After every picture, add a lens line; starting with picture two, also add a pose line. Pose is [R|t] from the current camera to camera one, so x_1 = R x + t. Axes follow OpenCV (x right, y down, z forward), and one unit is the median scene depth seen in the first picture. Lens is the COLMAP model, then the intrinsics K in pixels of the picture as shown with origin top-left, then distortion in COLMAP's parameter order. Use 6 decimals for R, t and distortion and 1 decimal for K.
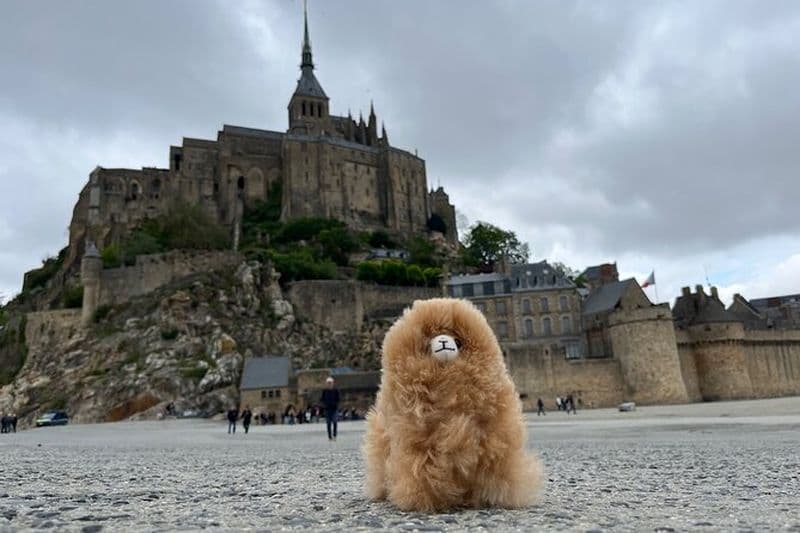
lens RADIAL K [[615.4, 0, 411.3], [0, 615.4, 266.2], [0, 0, 1]] dist [0.023408, -0.000998]
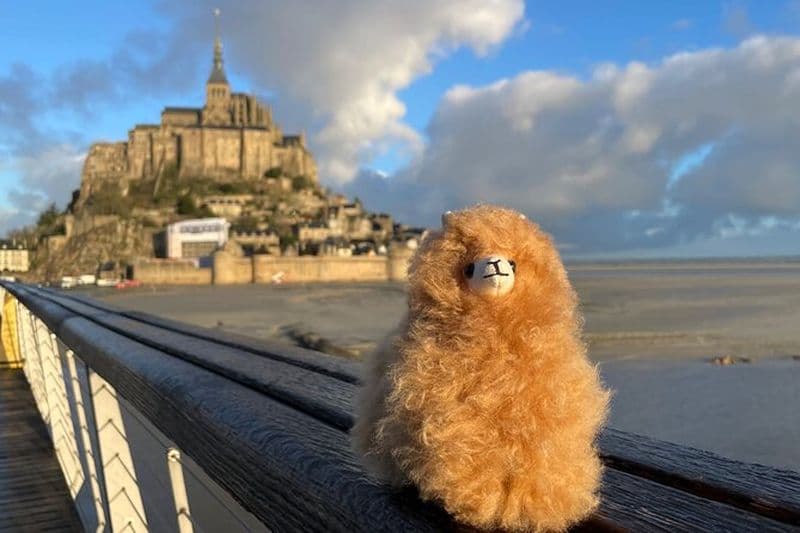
lens RADIAL K [[702.8, 0, 400.0], [0, 702.8, 266.5], [0, 0, 1]] dist [-0.011901, -0.008873]
pose [[0.975465, 0.044023, -0.215708, 1.275388], [0.006225, 0.973895, 0.226913, -0.402489], [0.220066, -0.222688, 0.949727, -1.304135]]
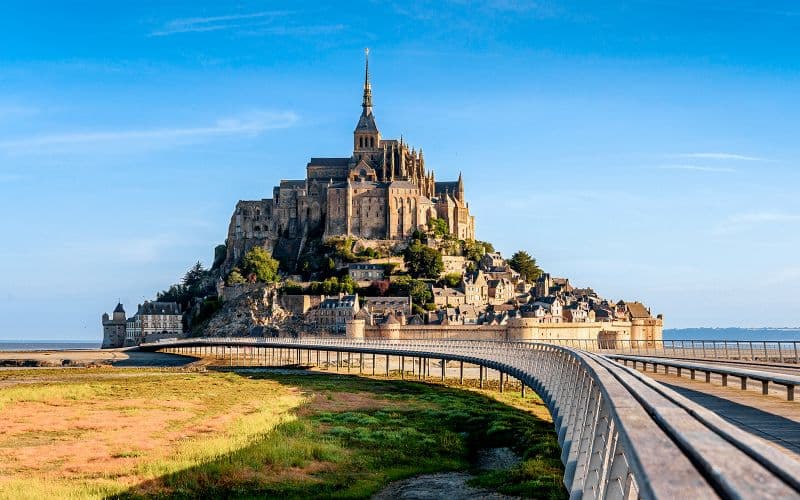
lens RADIAL K [[1622.1, 0, 401.7], [0, 1622.1, 261.9], [0, 0, 1]] dist [0.290606, 0.039290]
pose [[0.875002, 0.039824, -0.482478, 3.215877], [0.055903, 0.981632, 0.182408, -1.208277], [0.480881, -0.186580, 0.856704, -4.187745]]
